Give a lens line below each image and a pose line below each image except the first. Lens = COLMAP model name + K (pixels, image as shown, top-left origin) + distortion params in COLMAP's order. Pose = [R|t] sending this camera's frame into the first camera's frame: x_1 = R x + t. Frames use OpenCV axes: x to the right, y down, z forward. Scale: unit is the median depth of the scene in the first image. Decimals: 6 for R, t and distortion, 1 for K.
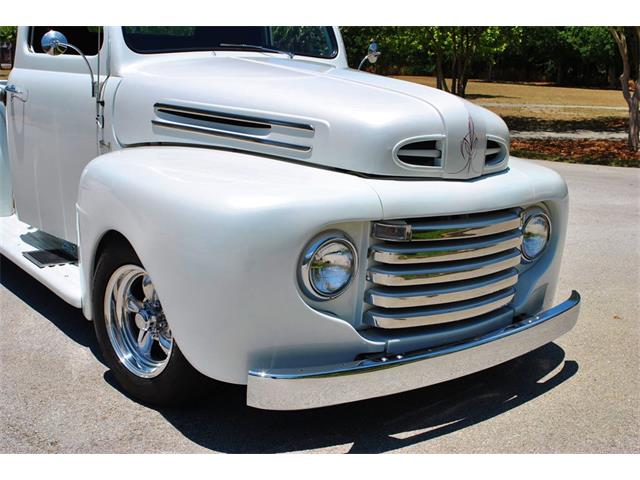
lens RADIAL K [[791.7, 0, 320.0], [0, 791.7, 240.0], [0, 0, 1]] dist [-0.094426, 0.141007]
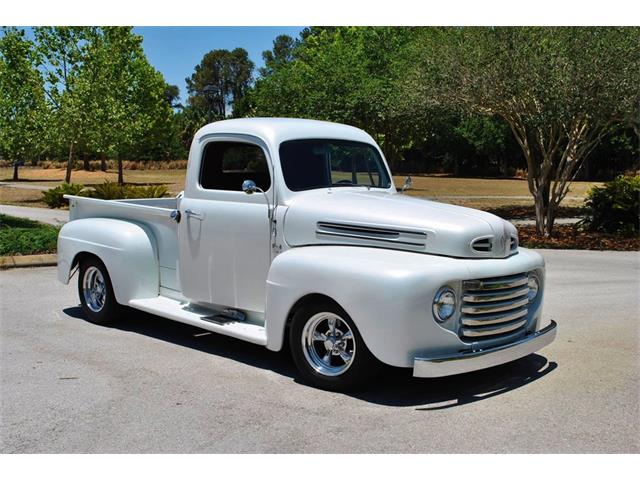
lens RADIAL K [[791.7, 0, 320.0], [0, 791.7, 240.0], [0, 0, 1]] dist [-0.094426, 0.141007]
pose [[0.991465, -0.033192, 0.126080, -0.481561], [0.047569, 0.992480, -0.112790, 0.072635], [-0.121388, 0.117824, 0.985587, -0.815333]]
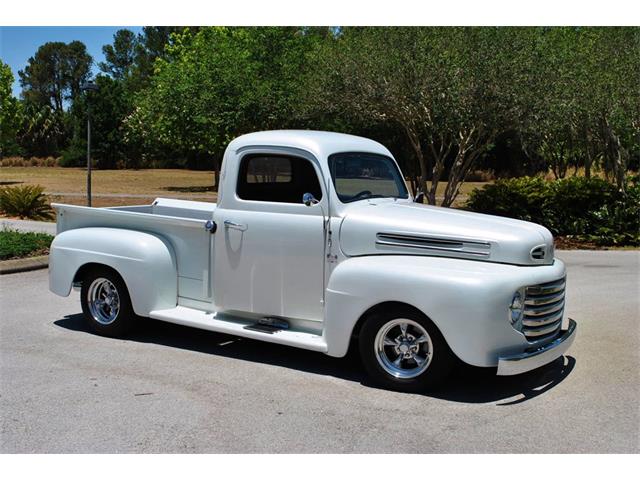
lens RADIAL K [[791.7, 0, 320.0], [0, 791.7, 240.0], [0, 0, 1]] dist [-0.094426, 0.141007]
pose [[0.941984, -0.045299, 0.332586, -1.072253], [0.081541, 0.992052, -0.095829, 0.010244], [-0.325602, 0.117389, 0.938191, -0.774354]]
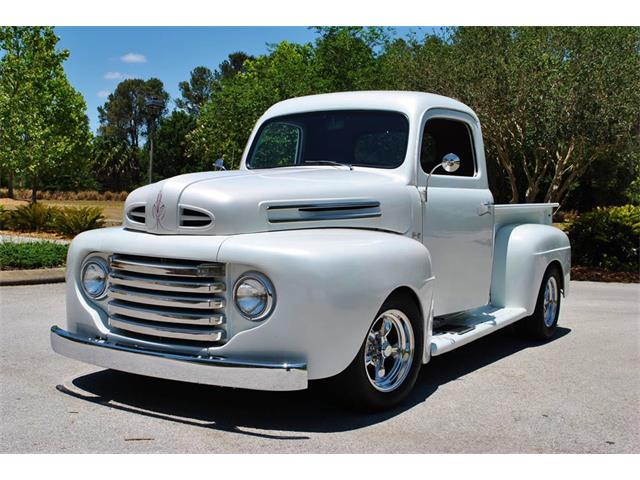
lens RADIAL K [[791.7, 0, 320.0], [0, 791.7, 240.0], [0, 0, 1]] dist [-0.094426, 0.141007]
pose [[0.968791, -0.005146, 0.247826, -0.883364], [0.045245, 0.986660, -0.156382, 0.062242], [-0.243715, 0.162714, 0.956100, -0.092046]]
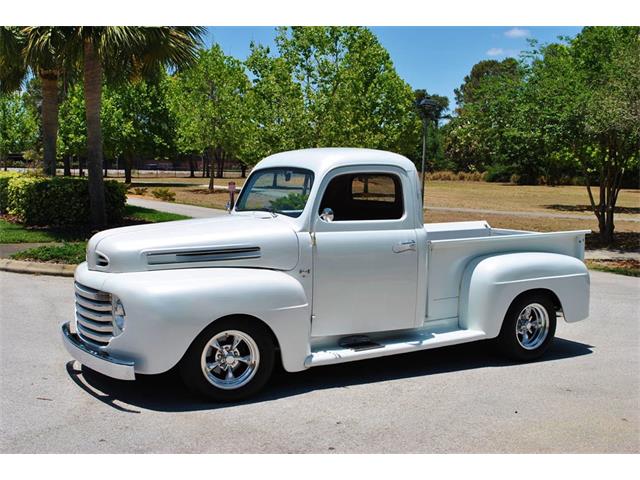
lens RADIAL K [[791.7, 0, 320.0], [0, 791.7, 240.0], [0, 0, 1]] dist [-0.094426, 0.141007]
pose [[0.975537, 0.017073, -0.219173, 0.236318], [-0.045574, 0.991027, -0.125651, -0.016986], [0.215061, 0.132566, 0.967561, -0.614897]]
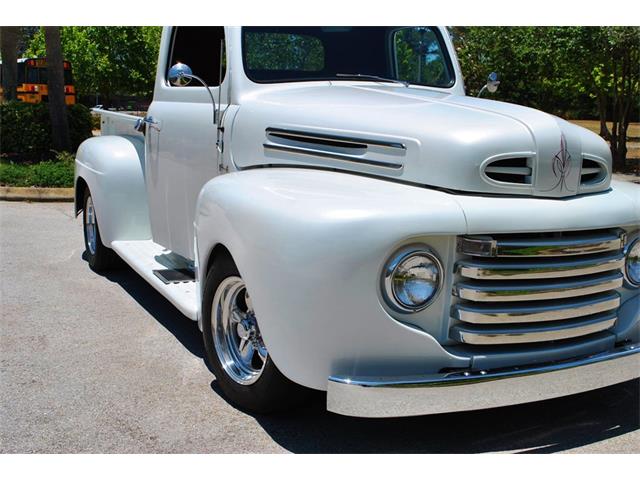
lens RADIAL K [[791.7, 0, 320.0], [0, 791.7, 240.0], [0, 0, 1]] dist [-0.094426, 0.141007]
pose [[0.979408, 0.017703, -0.201113, 0.087851], [-0.029204, 0.998094, -0.054362, 0.037545], [0.199767, 0.059116, 0.978058, -0.021515]]
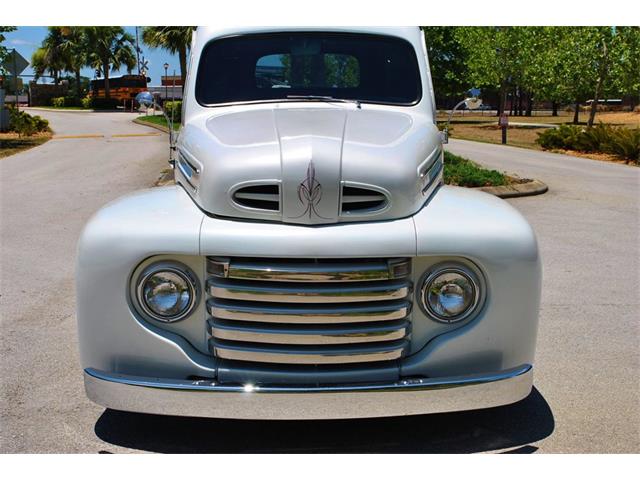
lens RADIAL K [[791.7, 0, 320.0], [0, 791.7, 240.0], [0, 0, 1]] dist [-0.094426, 0.141007]
pose [[0.808781, 0.071165, -0.583788, 0.761860], [-0.104551, 0.994238, -0.023645, -0.033858], [0.578742, 0.080159, 0.811562, 0.183013]]
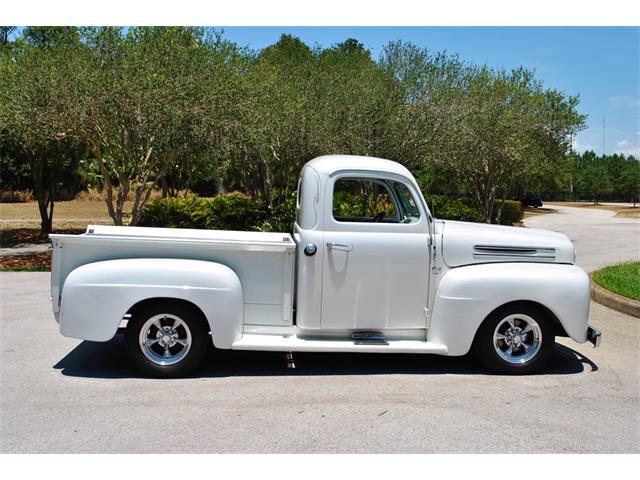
lens RADIAL K [[791.7, 0, 320.0], [0, 791.7, 240.0], [0, 0, 1]] dist [-0.094426, 0.141007]
pose [[0.545872, -0.075115, 0.834495, -2.528687], [0.182167, 0.982788, -0.030698, -0.224664], [-0.817826, 0.168775, 0.550160, 0.174049]]
